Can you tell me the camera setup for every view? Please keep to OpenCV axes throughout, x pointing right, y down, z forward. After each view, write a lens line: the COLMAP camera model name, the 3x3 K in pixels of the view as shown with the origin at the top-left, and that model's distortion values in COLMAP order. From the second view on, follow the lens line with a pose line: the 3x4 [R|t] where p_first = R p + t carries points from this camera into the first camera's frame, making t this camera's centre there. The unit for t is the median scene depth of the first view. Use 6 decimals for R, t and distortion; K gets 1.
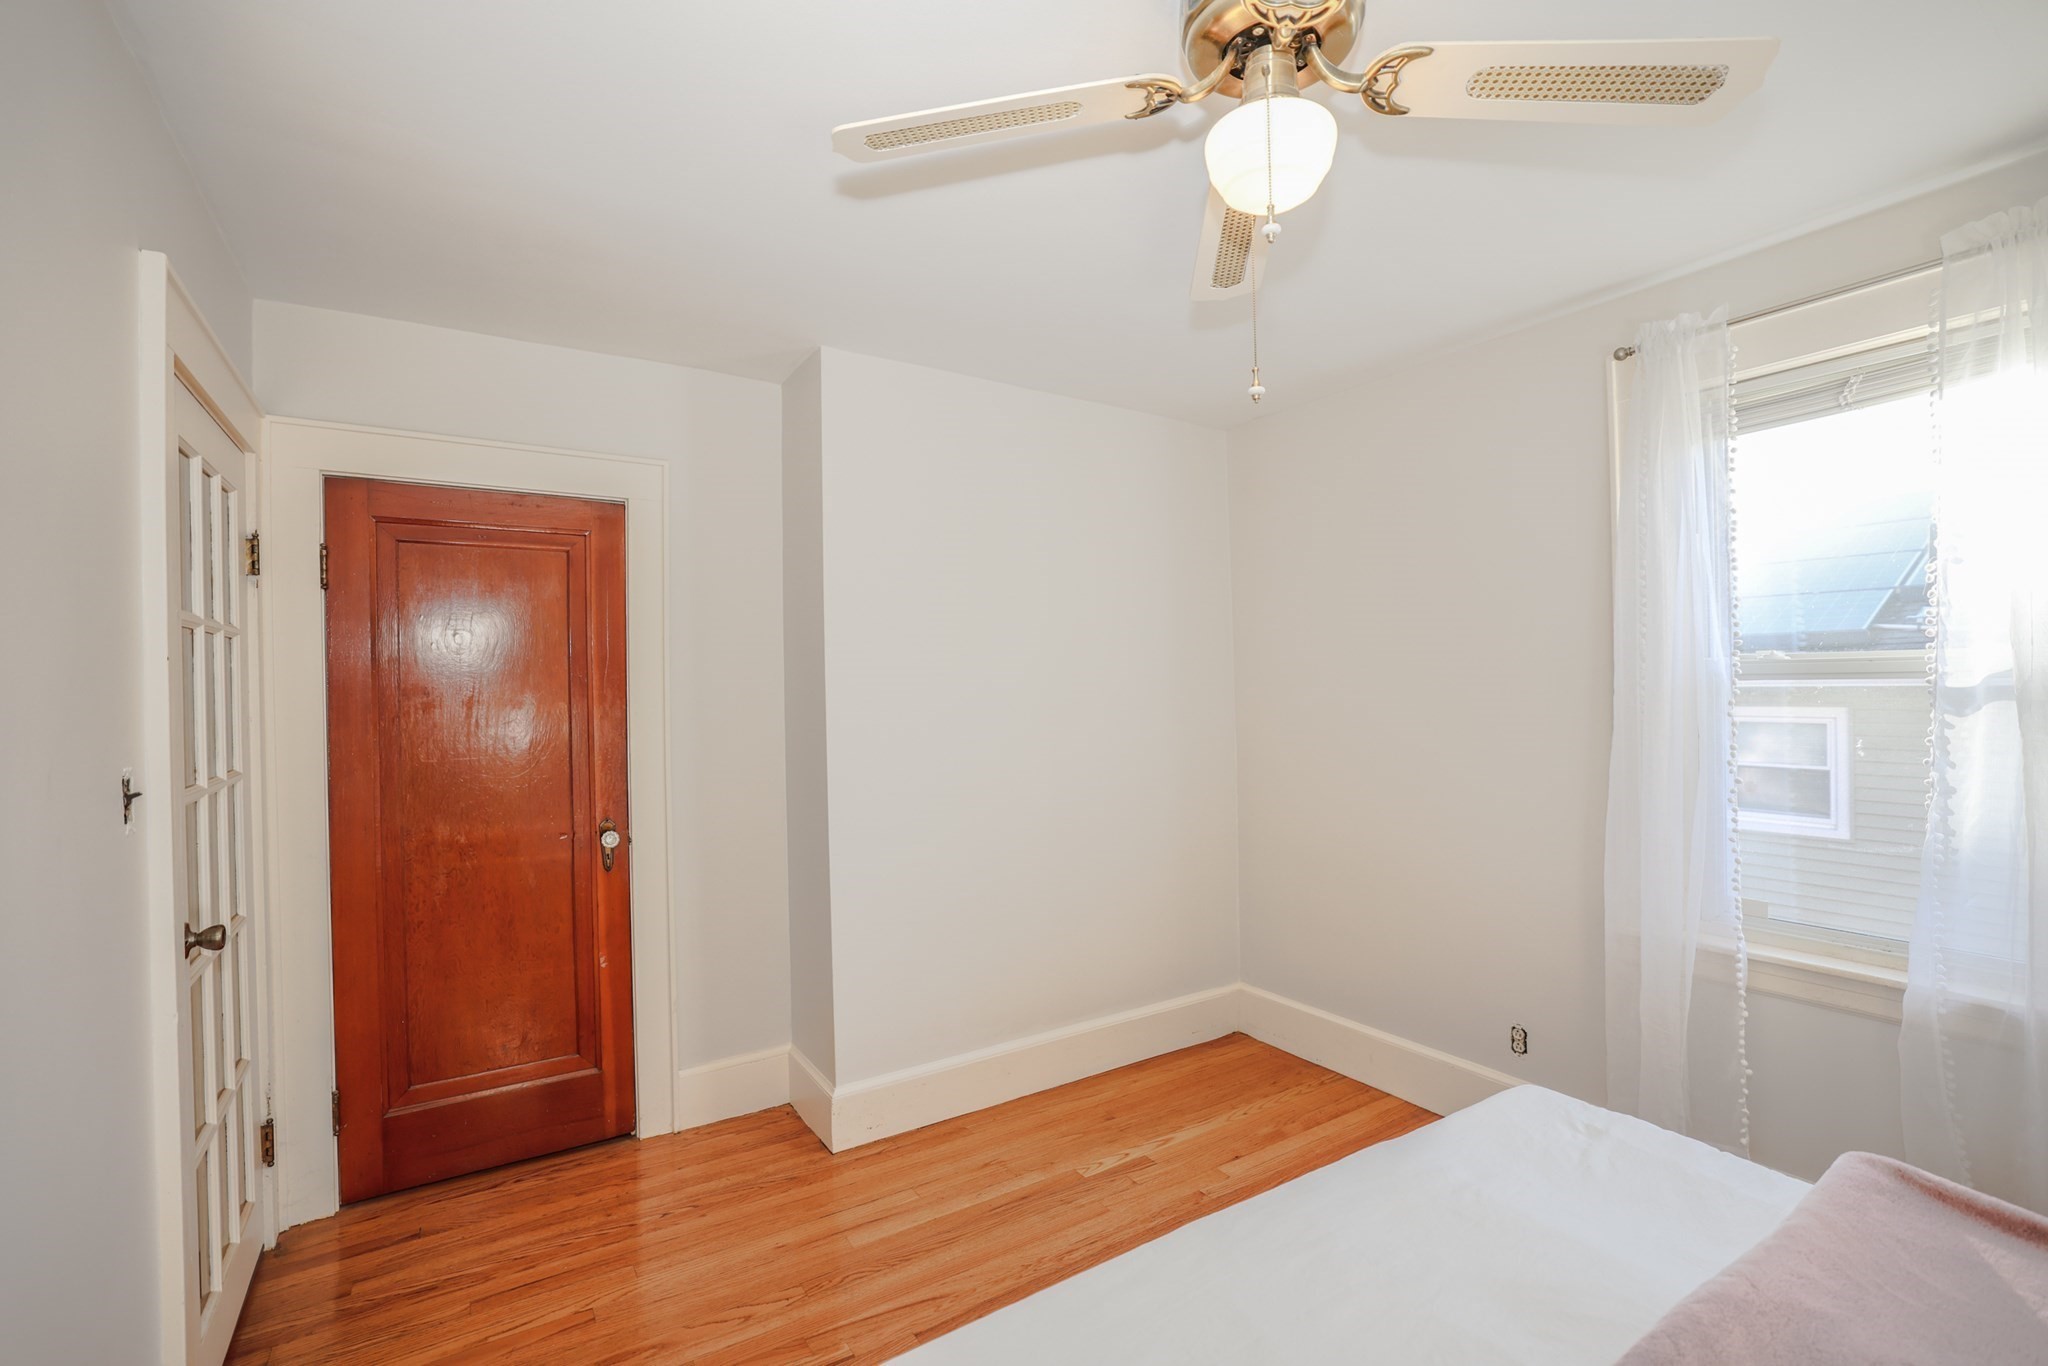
lens RADIAL K [[899.9, 0, 1015.6], [0, 899.9, 677.2], [0, 0, 1]] dist [-0.069421, 0.016615]
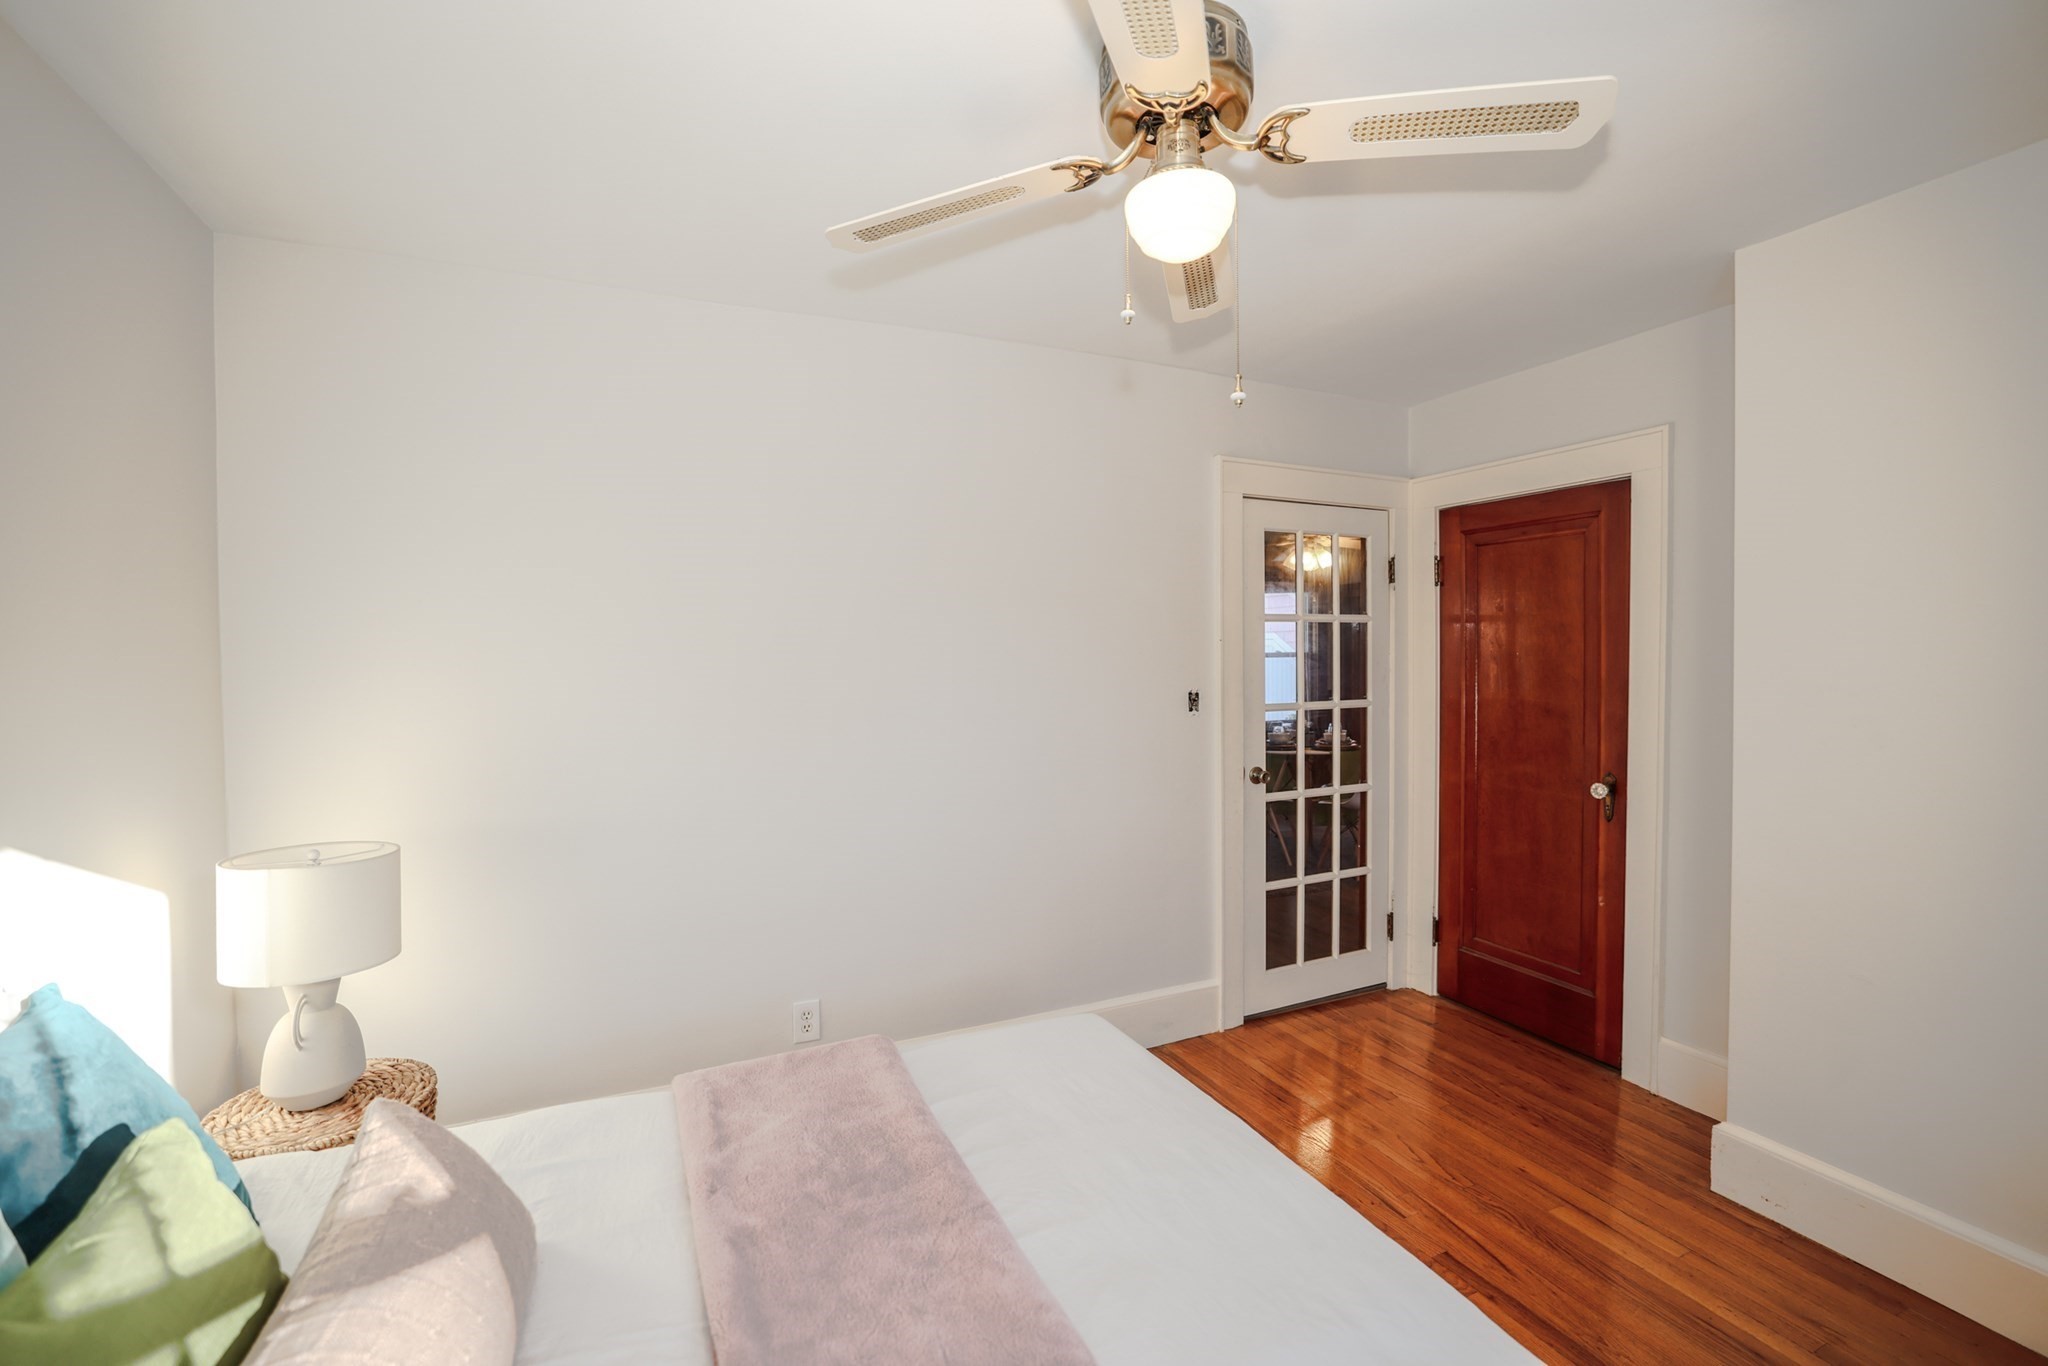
lens RADIAL K [[899.9, 0, 1015.6], [0, 899.9, 677.2], [0, 0, 1]] dist [-0.069421, 0.016615]
pose [[-0.191122, 0.040110, -0.980746, 0.767653], [0.016827, 0.999152, 0.037583, -0.011521], [0.981422, -0.009320, -0.191635, 0.512475]]
